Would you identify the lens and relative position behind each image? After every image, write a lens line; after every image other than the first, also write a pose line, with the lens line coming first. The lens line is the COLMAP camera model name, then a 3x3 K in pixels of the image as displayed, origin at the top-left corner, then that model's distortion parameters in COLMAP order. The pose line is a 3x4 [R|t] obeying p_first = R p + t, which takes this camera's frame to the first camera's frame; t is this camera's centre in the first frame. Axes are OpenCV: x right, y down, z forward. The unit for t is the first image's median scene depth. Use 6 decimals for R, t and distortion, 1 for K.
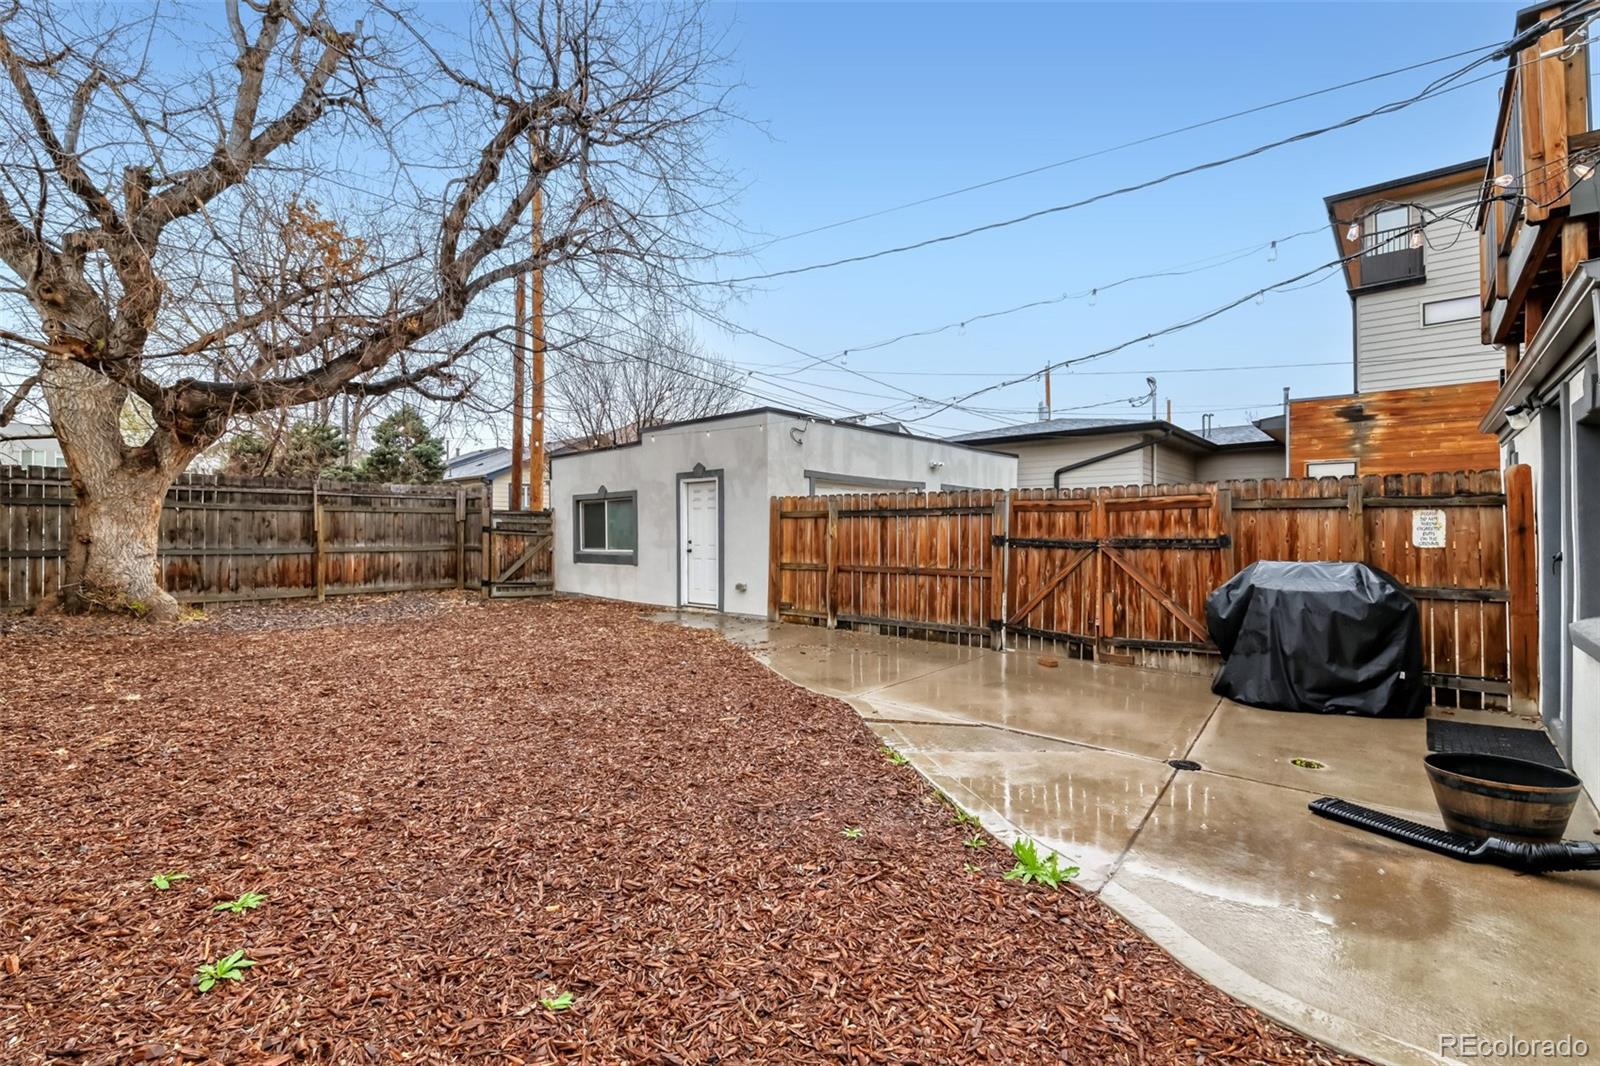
lens RADIAL K [[691.1, 0, 804.9], [0, 691.1, 532.8], [0, 0, 1]] dist [0.000054, -0.000121]
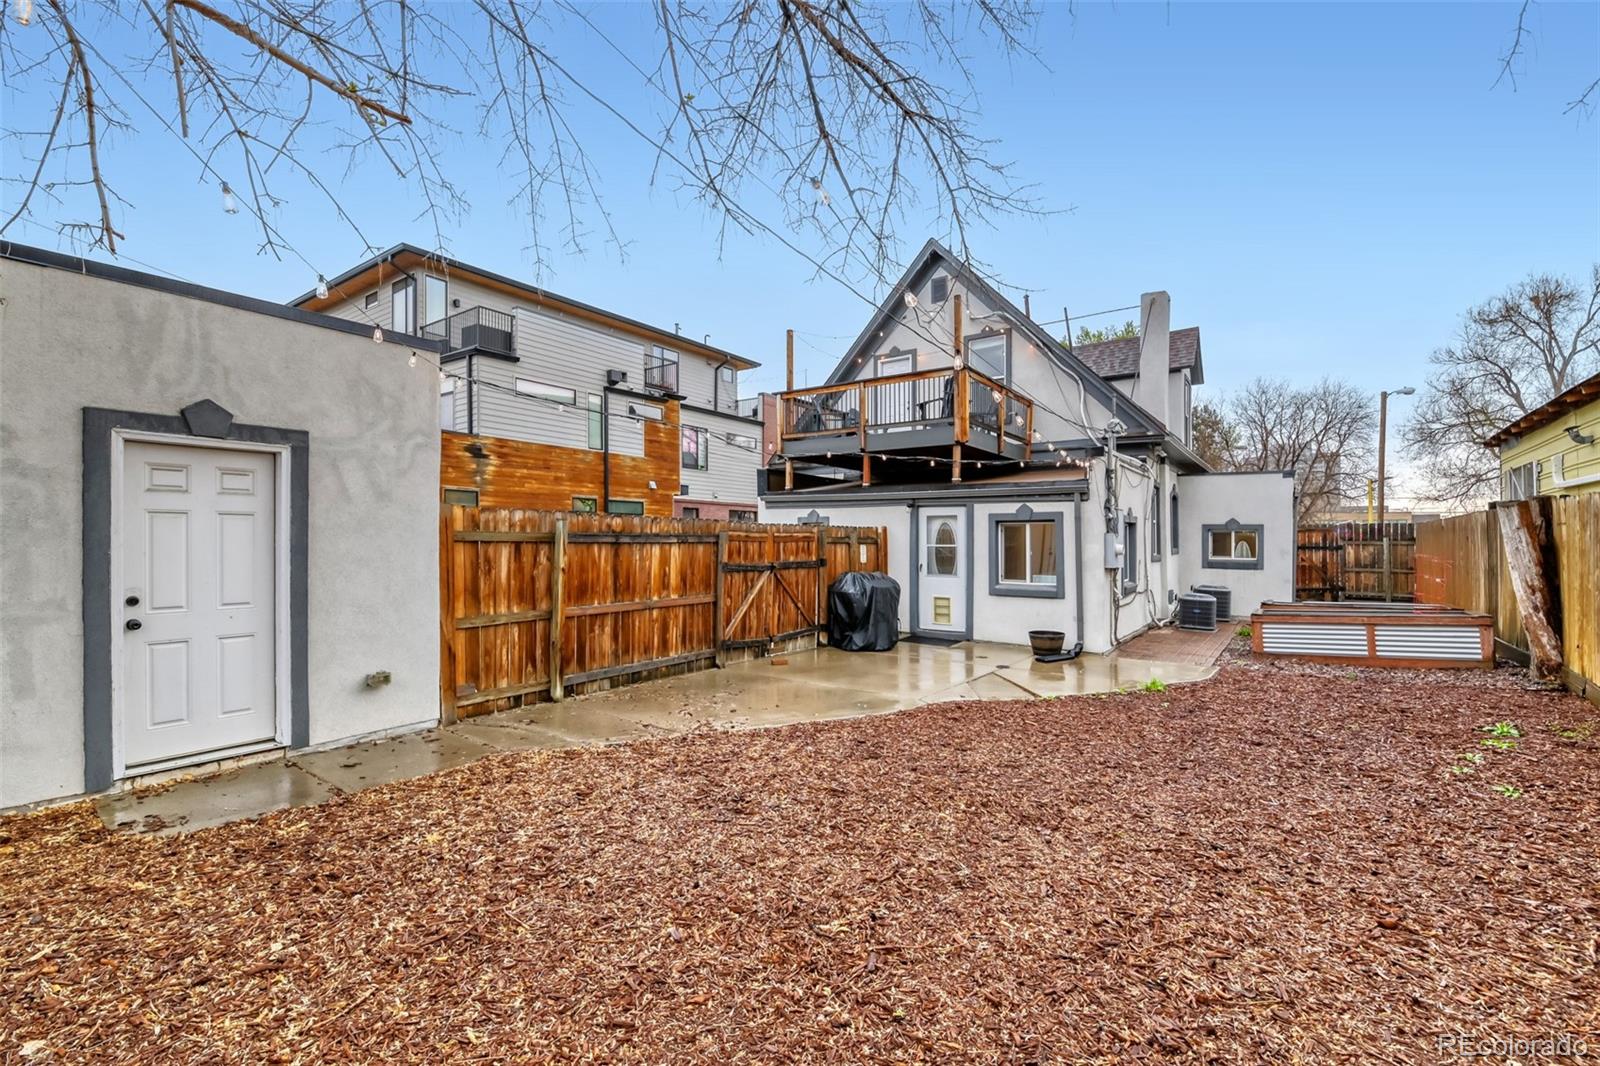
lens RADIAL K [[691.1, 0, 805.3], [0, 691.1, 537.6], [0, 0, 1]] dist [0.000054, -0.000121]
pose [[-0.106852, 0.005626, 0.994259, -0.659645], [-0.004139, 0.999973, -0.006103, -0.023403], [-0.994266, -0.004768, -0.106826, 0.791488]]
